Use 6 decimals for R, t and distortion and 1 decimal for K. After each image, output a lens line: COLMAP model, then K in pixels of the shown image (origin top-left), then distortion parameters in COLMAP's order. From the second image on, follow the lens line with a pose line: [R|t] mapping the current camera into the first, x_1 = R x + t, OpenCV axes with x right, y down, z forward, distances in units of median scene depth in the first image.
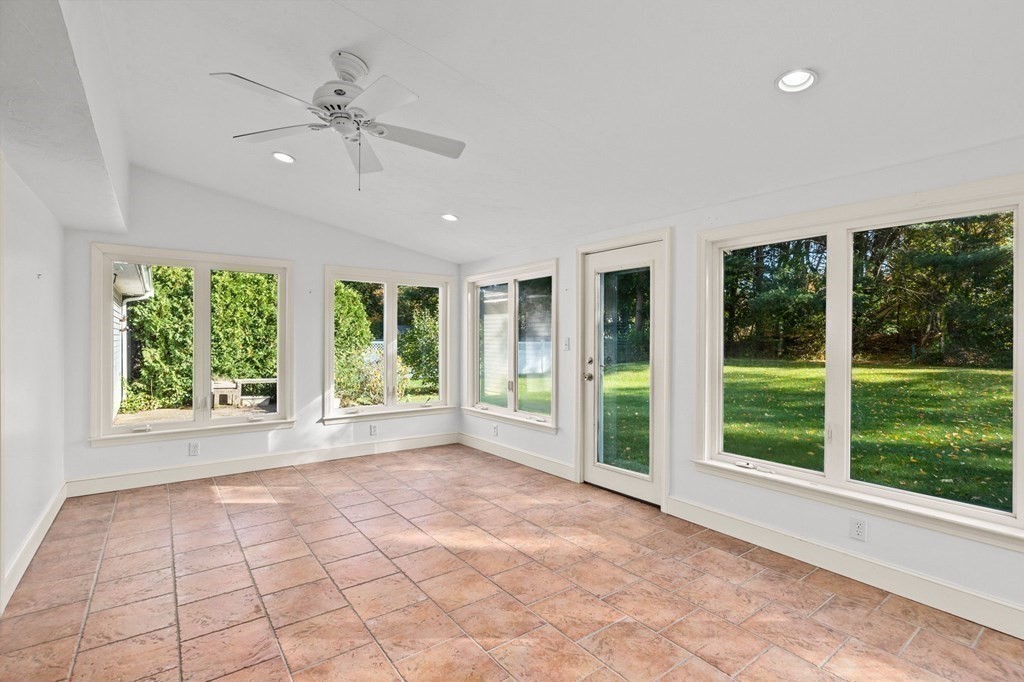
lens RADIAL K [[479.4, 0, 513.1], [0, 479.4, 340.3], [0, 0, 1]] dist [-0.017748, 0.010664]
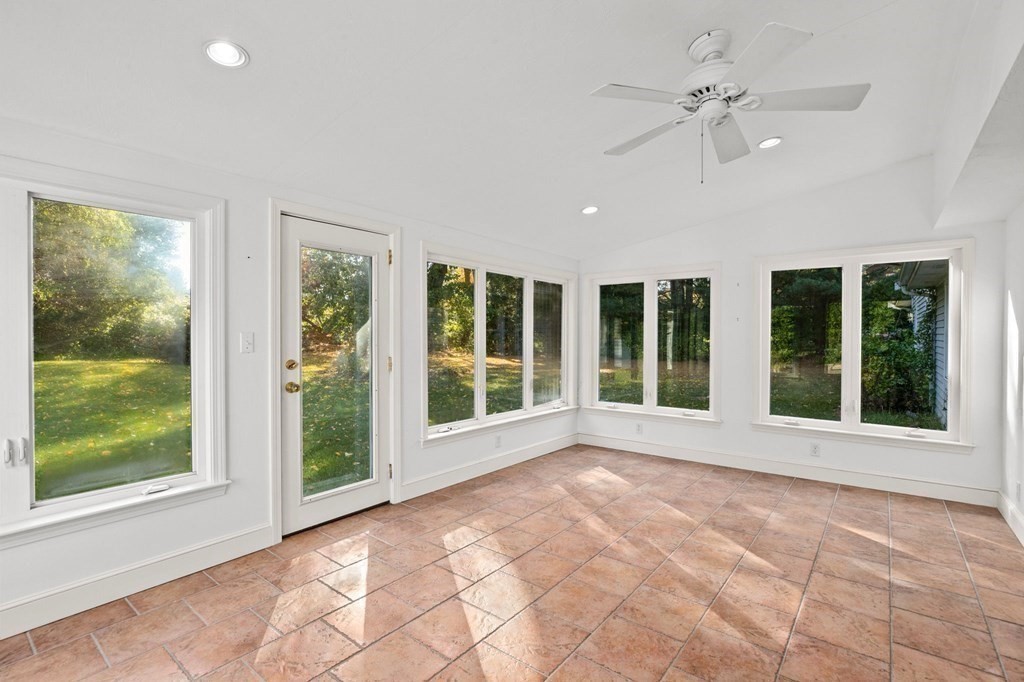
lens RADIAL K [[479.4, 0, 513.1], [0, 479.4, 340.3], [0, 0, 1]] dist [-0.017748, 0.010664]
pose [[-0.262956, -0.018345, 0.964633, -0.955910], [-0.002400, 0.999829, 0.018360, -0.011484], [-0.964805, 0.002513, -0.262955, 1.341781]]
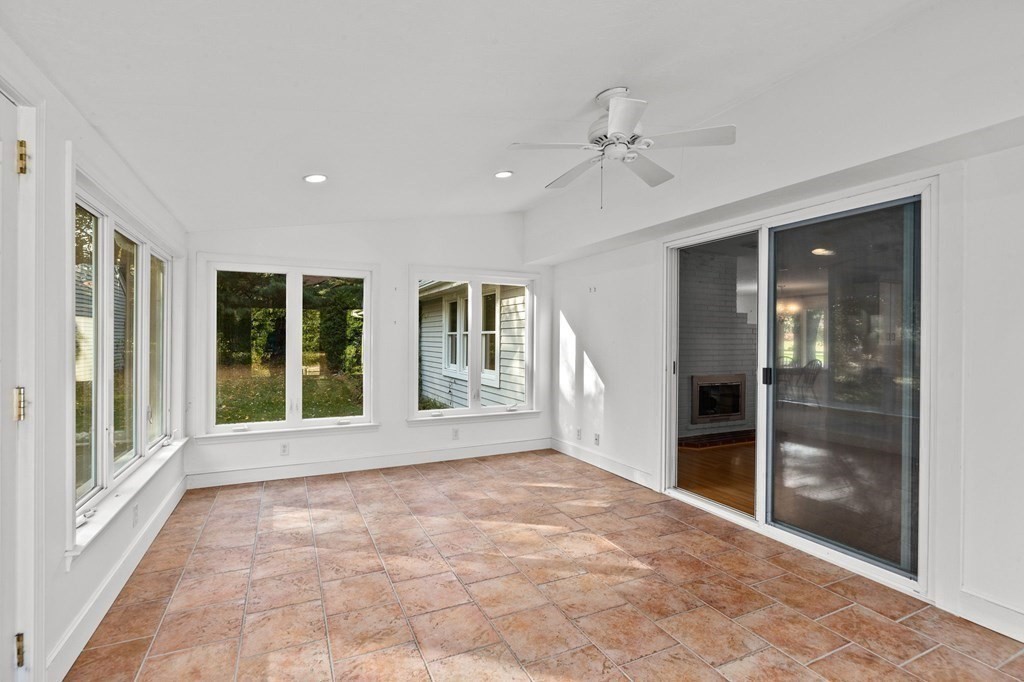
lens RADIAL K [[479.4, 0, 513.1], [0, 479.4, 340.3], [0, 0, 1]] dist [-0.017748, 0.010664]
pose [[-0.980928, -0.011975, 0.194002, -0.280291], [-0.010841, 0.999917, 0.006908, -0.006791], [-0.194068, 0.004673, -0.980977, 1.771335]]
